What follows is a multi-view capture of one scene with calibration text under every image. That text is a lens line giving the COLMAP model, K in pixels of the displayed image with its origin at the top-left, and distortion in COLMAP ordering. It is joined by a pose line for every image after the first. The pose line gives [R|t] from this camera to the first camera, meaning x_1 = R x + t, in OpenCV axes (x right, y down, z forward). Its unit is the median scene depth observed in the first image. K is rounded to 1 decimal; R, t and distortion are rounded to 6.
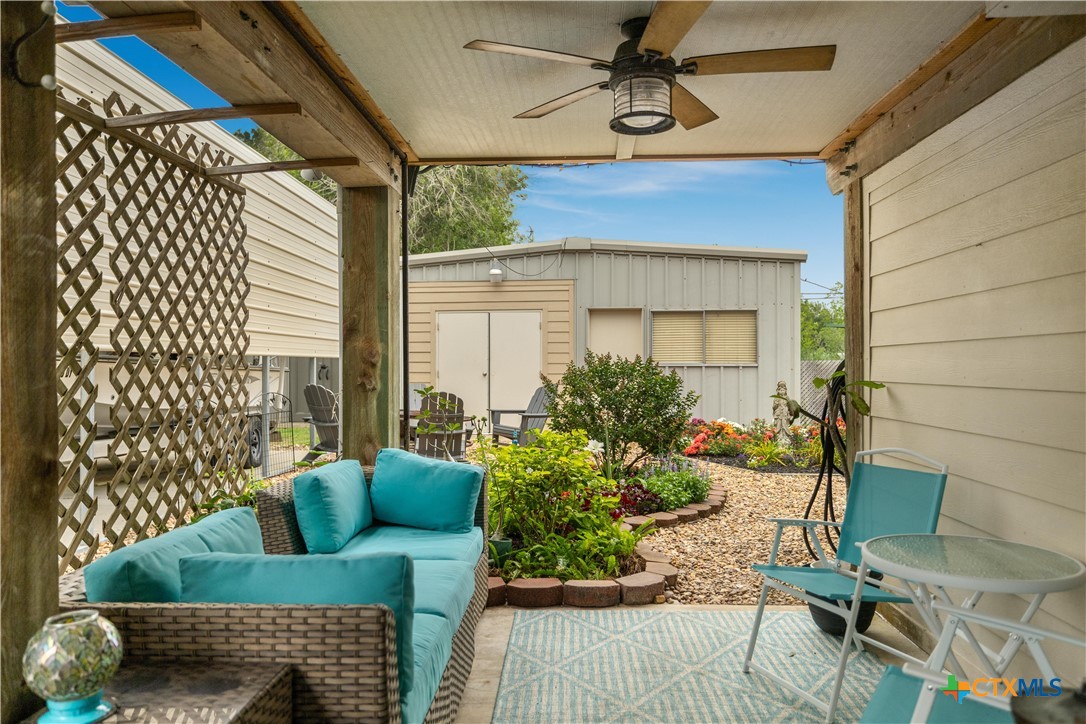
lens RADIAL K [[774.0, 0, 543.0], [0, 774.0, 362.0], [0, 0, 1]] dist [-0.003455, -0.000622]
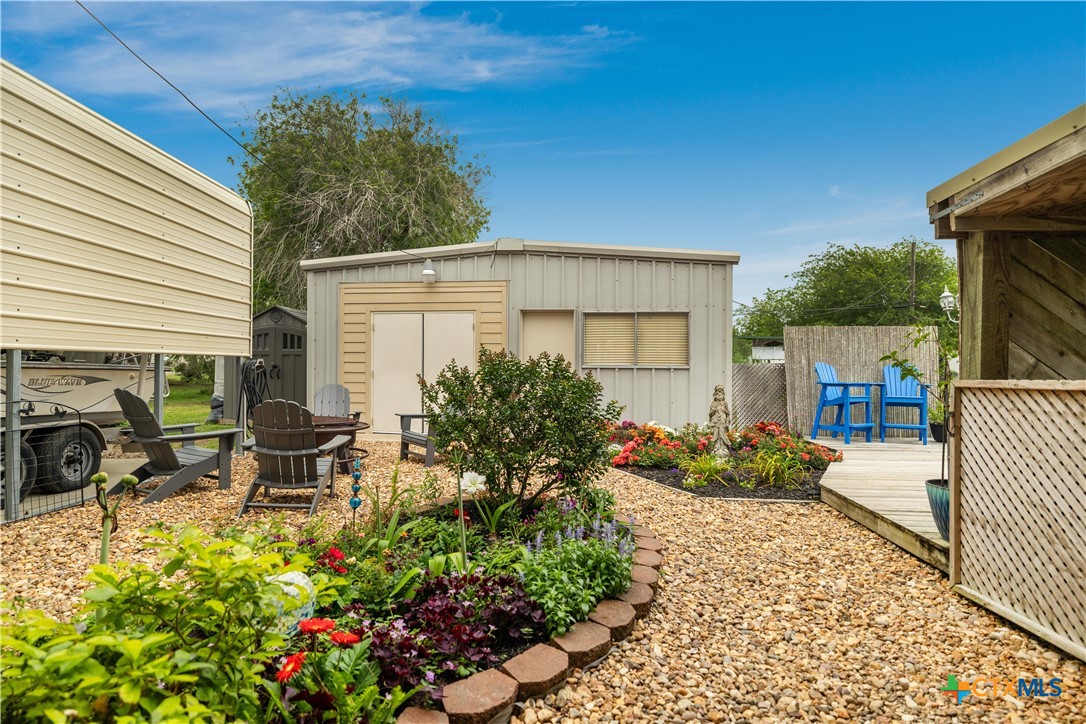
lens RADIAL K [[563.0, 0, 543.0], [0, 563.0, 362.0], [0, 0, 1]] dist [0.001183, 0.000059]
pose [[0.999366, 0.006417, 0.035024, 0.065080], [-0.006210, 0.999963, -0.006005, 0.002581], [-0.035062, 0.005783, 0.999368, 0.286039]]
